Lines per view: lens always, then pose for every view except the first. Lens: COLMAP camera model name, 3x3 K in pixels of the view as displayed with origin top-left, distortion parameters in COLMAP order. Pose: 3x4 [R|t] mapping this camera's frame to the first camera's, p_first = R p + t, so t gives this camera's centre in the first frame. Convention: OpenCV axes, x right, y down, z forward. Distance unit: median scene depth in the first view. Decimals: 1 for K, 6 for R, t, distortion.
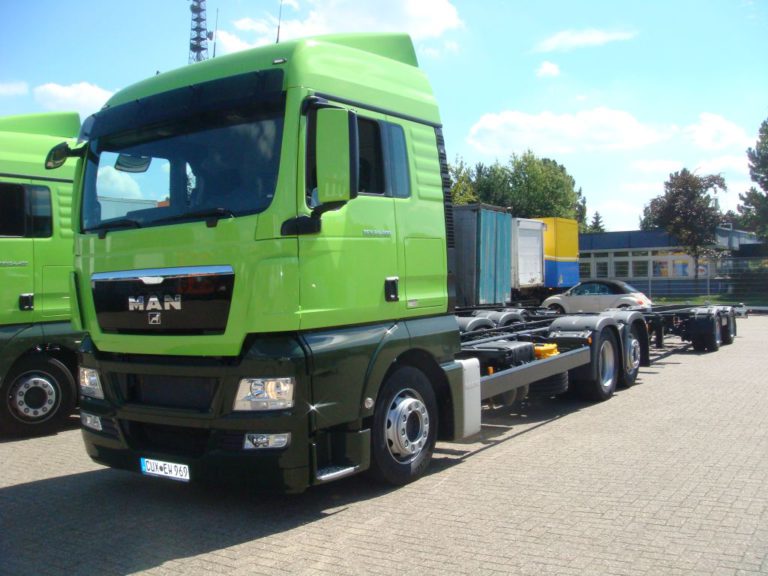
lens RADIAL K [[880.6, 0, 403.4], [0, 880.6, 288.9], [0, 0, 1]] dist [-0.183343, 0.031444]
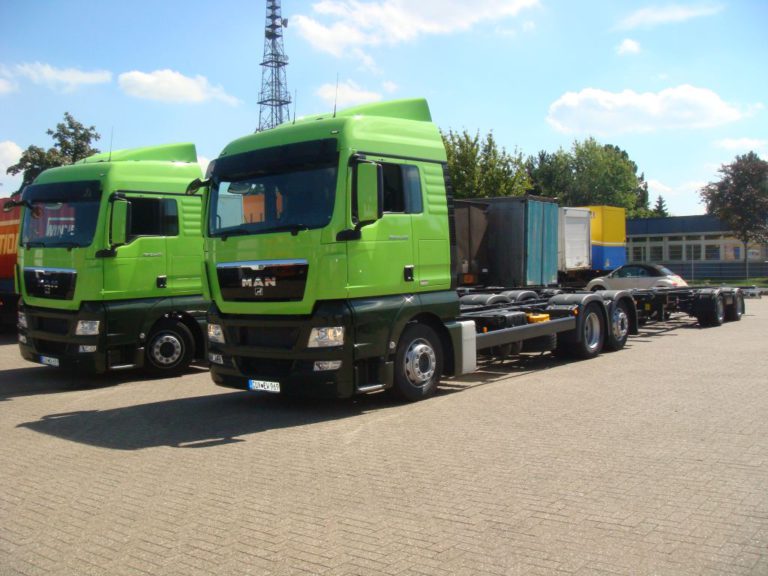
lens RADIAL K [[884.1, 0, 384.0], [0, 884.1, 288.0], [0, 0, 1]] dist [-0.218172, 0.329169]
pose [[0.994197, 0.002891, -0.107534, 0.082573], [-0.000778, 0.999806, 0.019687, -0.003313], [0.107570, -0.019489, 0.994006, -0.413850]]
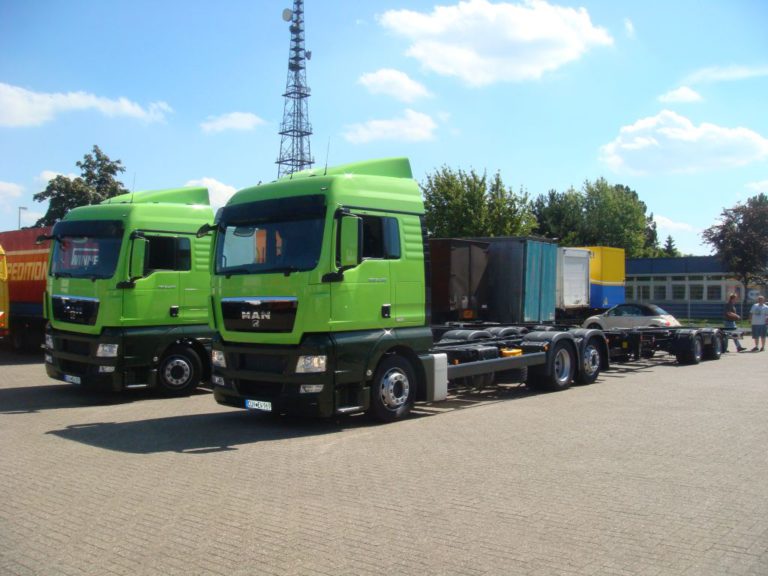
lens RADIAL K [[884.1, 0, 384.0], [0, 884.1, 288.0], [0, 0, 1]] dist [-0.218172, 0.329169]
pose [[0.991493, 0.023679, -0.127988, 0.157694], [-0.025836, 0.999550, -0.015218, -0.014230], [0.127570, 0.018395, 0.991659, -0.586524]]
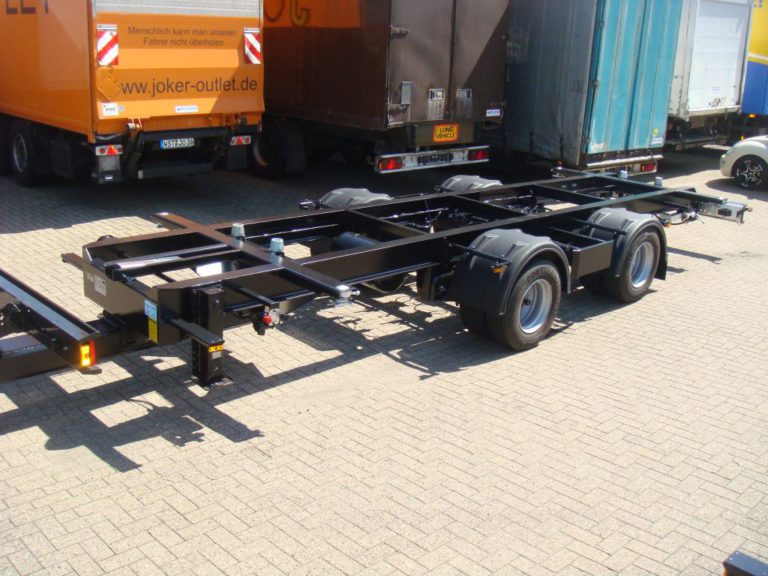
lens RADIAL K [[884.1, 0, 384.0], [0, 884.1, 288.0], [0, 0, 1]] dist [-0.218172, 0.329169]
pose [[0.968816, 0.117244, -0.218286, 0.285583], [-0.055864, 0.961640, 0.268565, -0.107167], [0.241400, -0.247996, 0.938202, 1.581905]]
